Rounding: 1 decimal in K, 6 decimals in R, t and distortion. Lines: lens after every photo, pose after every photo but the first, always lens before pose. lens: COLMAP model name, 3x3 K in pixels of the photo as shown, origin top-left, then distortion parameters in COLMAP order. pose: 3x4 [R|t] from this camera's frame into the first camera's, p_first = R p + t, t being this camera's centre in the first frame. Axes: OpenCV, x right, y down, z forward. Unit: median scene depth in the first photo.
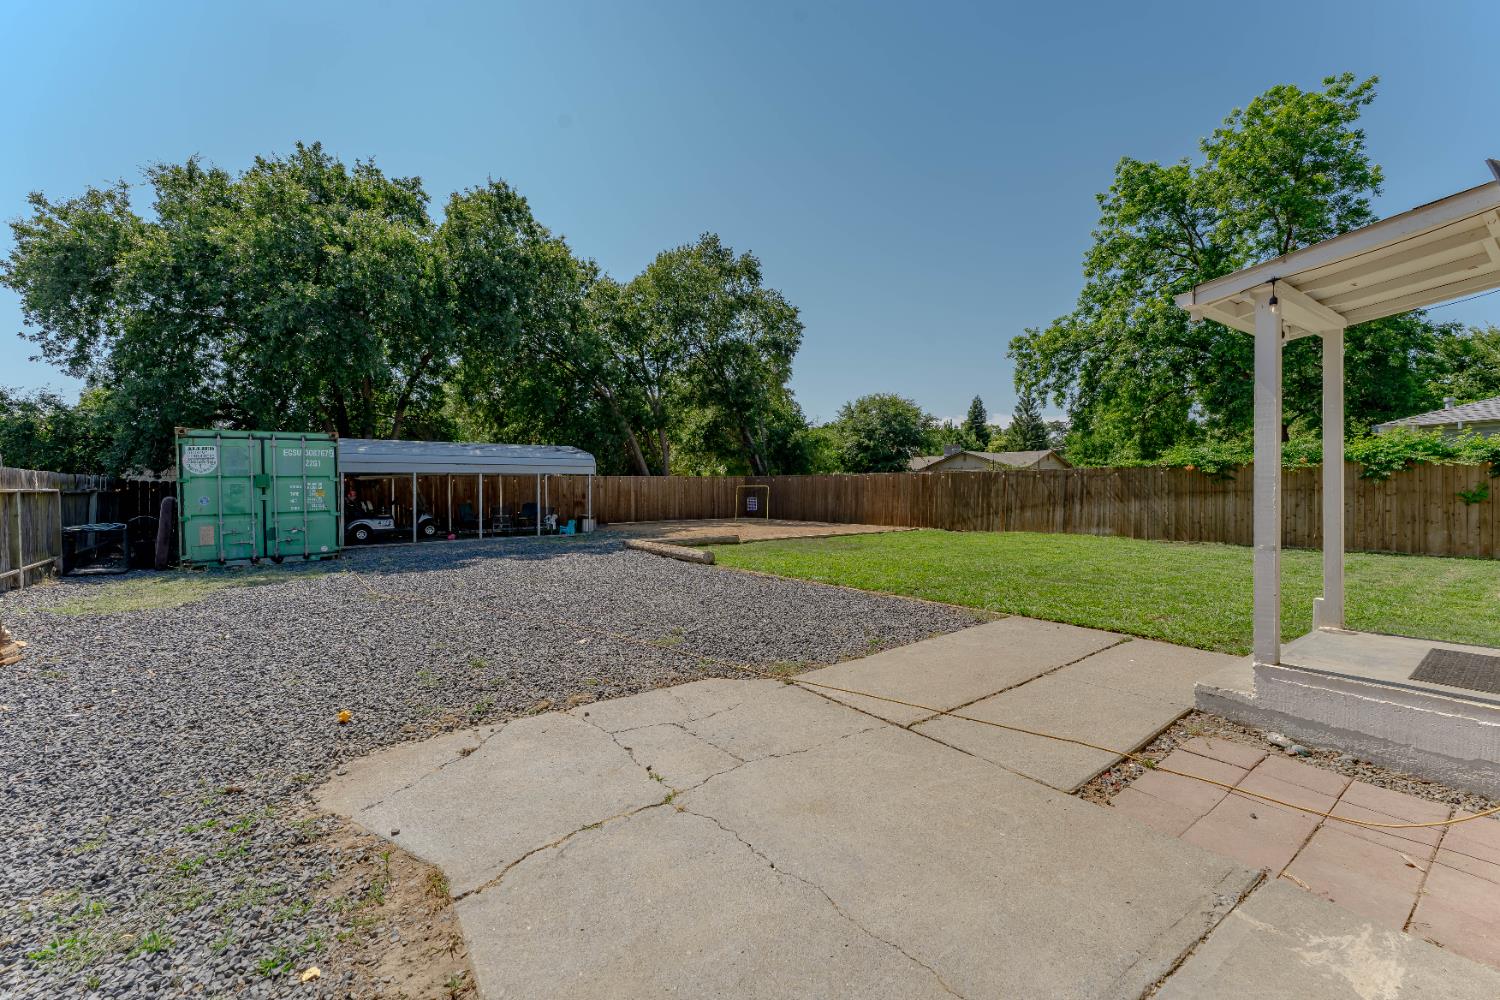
lens RADIAL K [[599.3, 0, 744.1], [0, 599.3, 497.1], [0, 0, 1]] dist [0.001940, -0.000048]
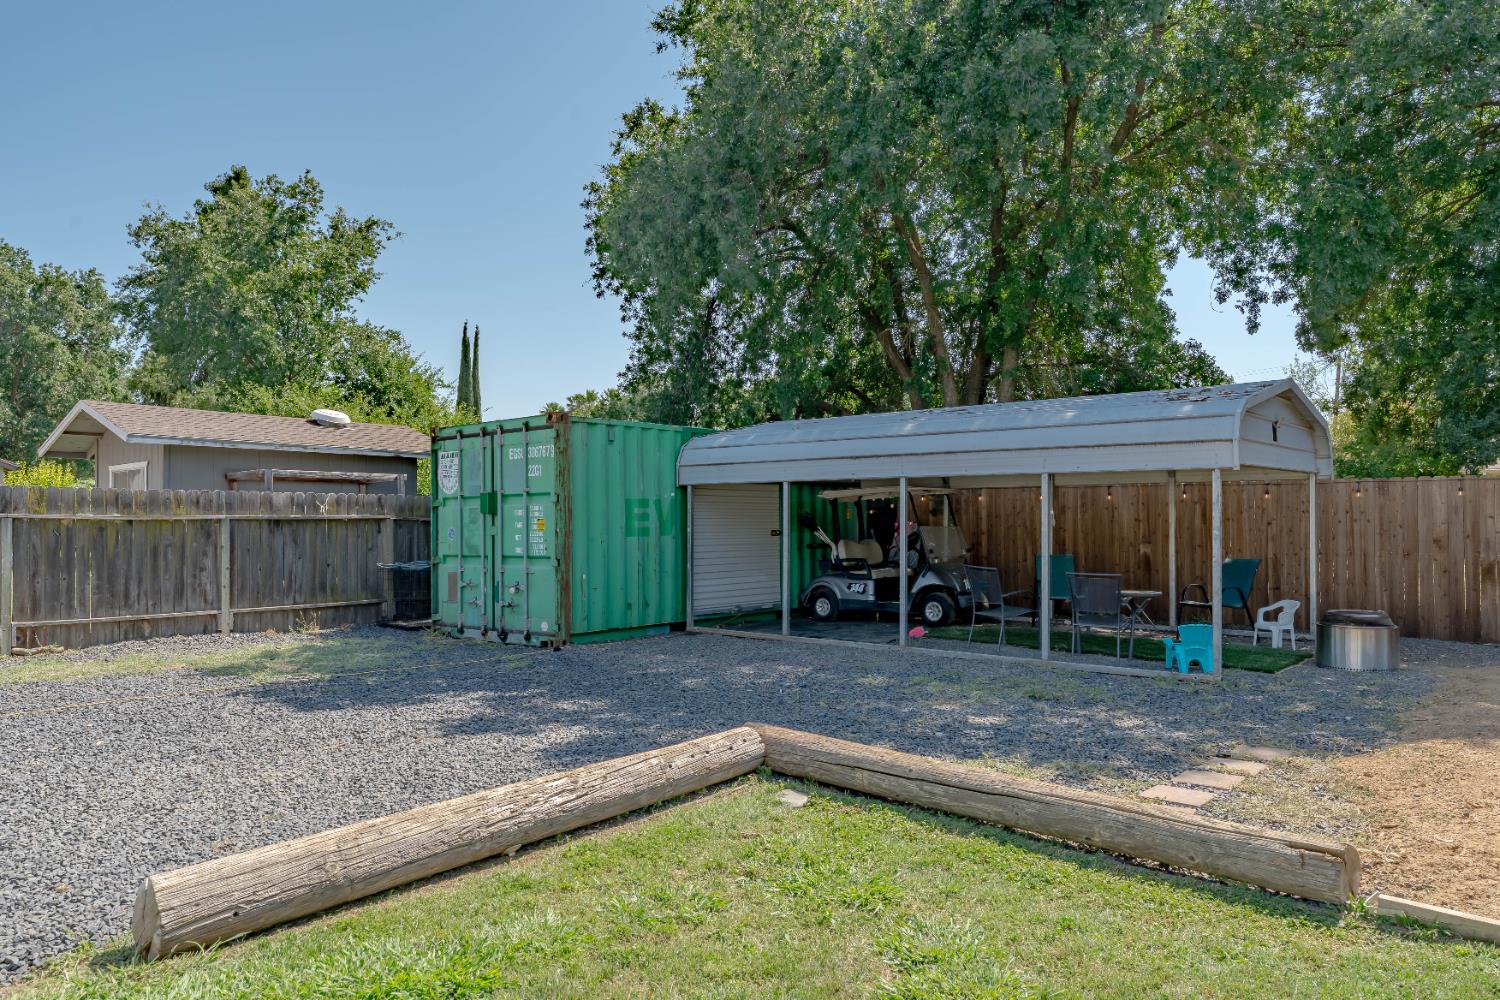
lens RADIAL K [[1021.5, 0, 750.4], [0, 1021.5, 507.1], [0, 0, 1]] dist [-0.002637, 0.000279]
pose [[0.218094, -0.003184, -0.975923, 0.187382], [-0.017414, 0.999823, -0.007153, -0.014225], [0.975772, 0.018555, 0.218000, 0.753754]]
